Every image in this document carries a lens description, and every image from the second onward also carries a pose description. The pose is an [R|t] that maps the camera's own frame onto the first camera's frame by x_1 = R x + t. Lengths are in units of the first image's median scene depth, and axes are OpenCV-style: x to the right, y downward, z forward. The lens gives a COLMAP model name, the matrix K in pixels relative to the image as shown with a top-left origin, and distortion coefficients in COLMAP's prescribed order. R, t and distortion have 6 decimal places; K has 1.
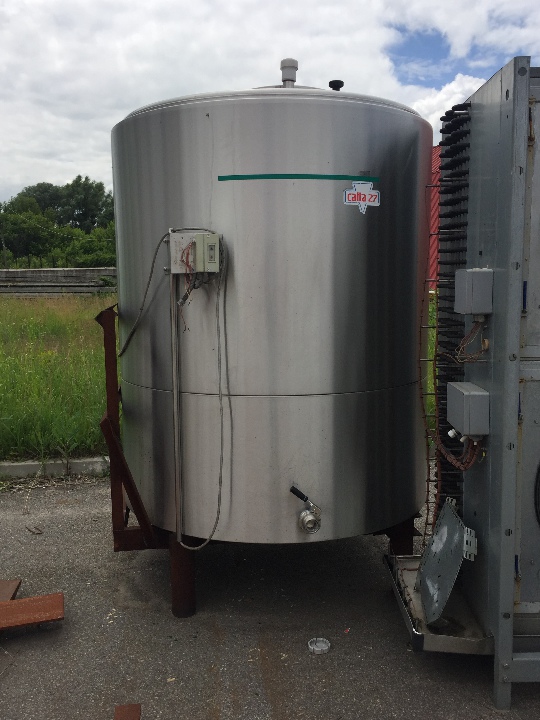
lens RADIAL K [[696.9, 0, 267.0], [0, 696.9, 359.1], [0, 0, 1]] dist [0.040324, 0.000000]
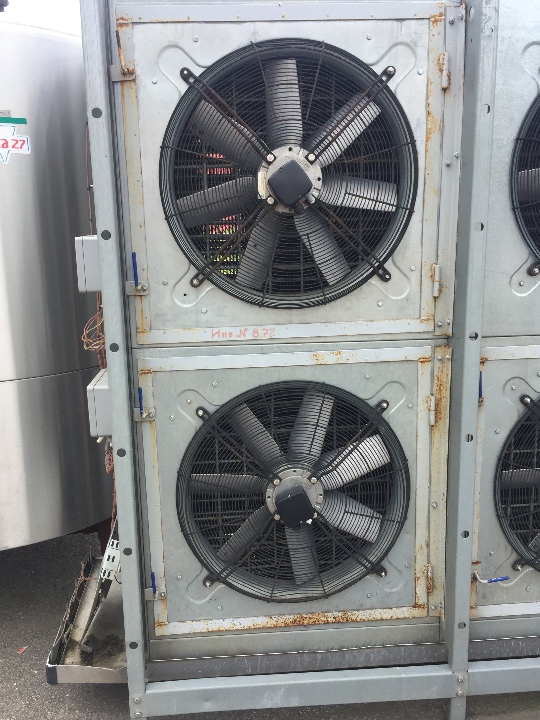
lens RADIAL K [[696.9, 0, 274.2], [0, 696.9, 358.4], [0, 0, 1]] dist [0.040324, 0.000000]
pose [[0.996547, -0.022325, 0.079974, 0.426571], [0.015126, 0.995871, 0.089514, -0.054853], [-0.081643, -0.087995, 0.992770, 0.156753]]
